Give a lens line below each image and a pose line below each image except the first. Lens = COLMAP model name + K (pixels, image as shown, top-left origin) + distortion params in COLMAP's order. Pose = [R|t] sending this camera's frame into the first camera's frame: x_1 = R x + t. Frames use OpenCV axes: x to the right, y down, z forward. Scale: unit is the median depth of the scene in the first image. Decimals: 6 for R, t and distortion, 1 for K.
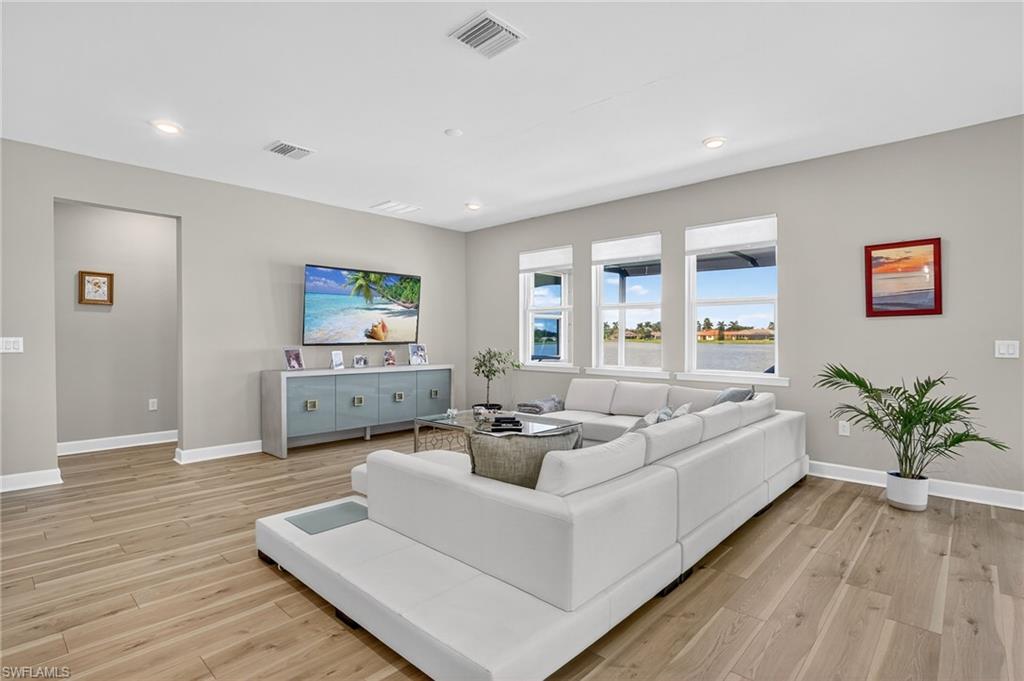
lens RADIAL K [[504.4, 0, 507.3], [0, 504.4, 349.3], [0, 0, 1]] dist [-0.007471, -0.003505]
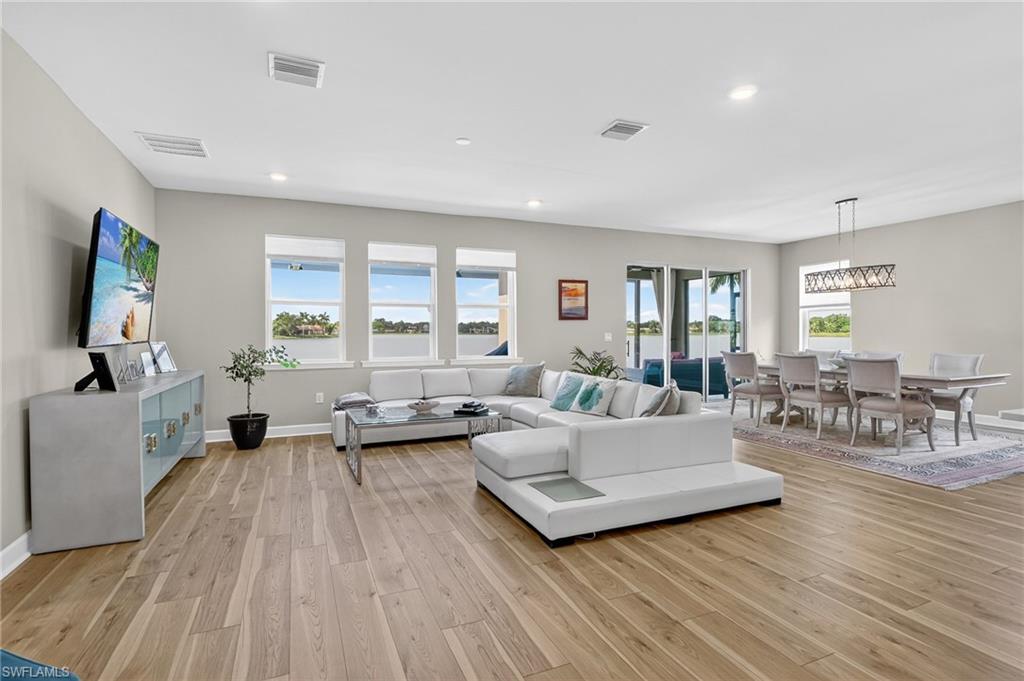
lens RADIAL K [[504.4, 0, 511.2], [0, 504.4, 335.7], [0, 0, 1]] dist [-0.007471, -0.003505]
pose [[0.401634, -0.007943, 0.915766, -0.738884], [0.024856, 0.999689, -0.002230, -0.006706], [-0.915463, 0.023658, 0.401707, 0.336168]]
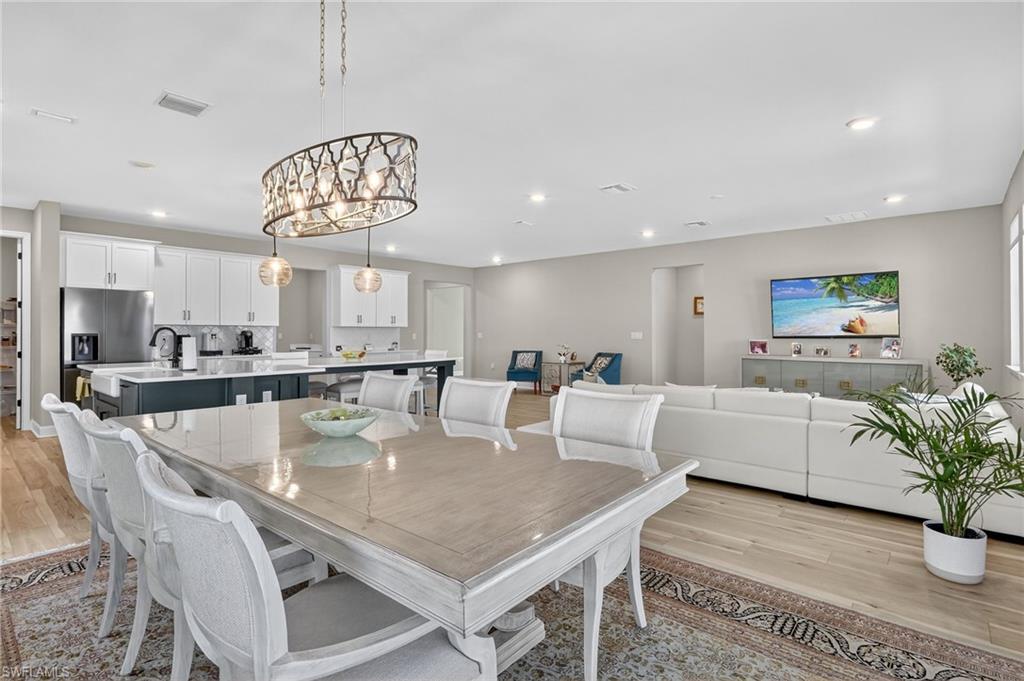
lens RADIAL K [[504.4, 0, 508.2], [0, 504.4, 330.4], [0, 0, 1]] dist [-0.007471, -0.003505]
pose [[0.024774, -0.005236, -0.999679, 0.963152], [-0.020546, 0.999772, -0.005746, -0.004681], [0.999482, 0.020682, 0.024661, 0.231840]]
